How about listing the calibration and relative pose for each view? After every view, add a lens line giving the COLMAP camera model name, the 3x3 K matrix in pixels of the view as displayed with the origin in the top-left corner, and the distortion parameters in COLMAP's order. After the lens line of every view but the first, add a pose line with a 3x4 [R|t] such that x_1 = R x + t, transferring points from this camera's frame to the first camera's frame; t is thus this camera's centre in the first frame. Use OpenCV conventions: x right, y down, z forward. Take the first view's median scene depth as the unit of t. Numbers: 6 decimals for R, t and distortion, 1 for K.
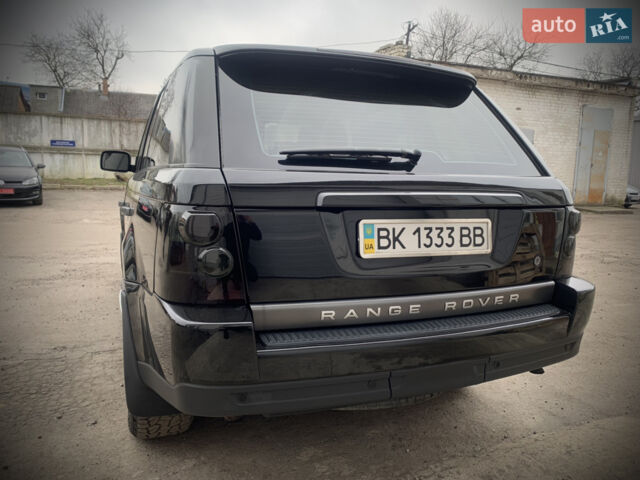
lens RADIAL K [[501.9, 0, 325.9], [0, 501.9, 234.8], [0, 0, 1]] dist [0.012298, -0.012655]
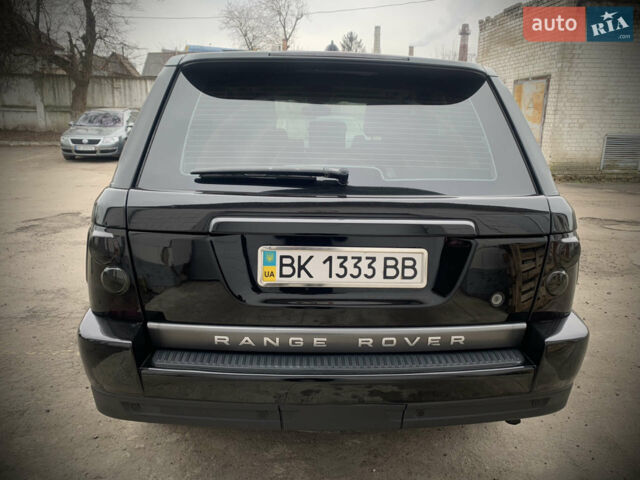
lens RADIAL K [[495.1, 0, 329.6], [0, 495.1, 235.6], [0, 0, 1]] dist [0.102561, -0.150660]
pose [[0.943257, 0.069771, -0.324651, 0.471190], [-0.040847, 0.994632, 0.095076, -0.137040], [0.329542, -0.076420, 0.941043, 0.140602]]
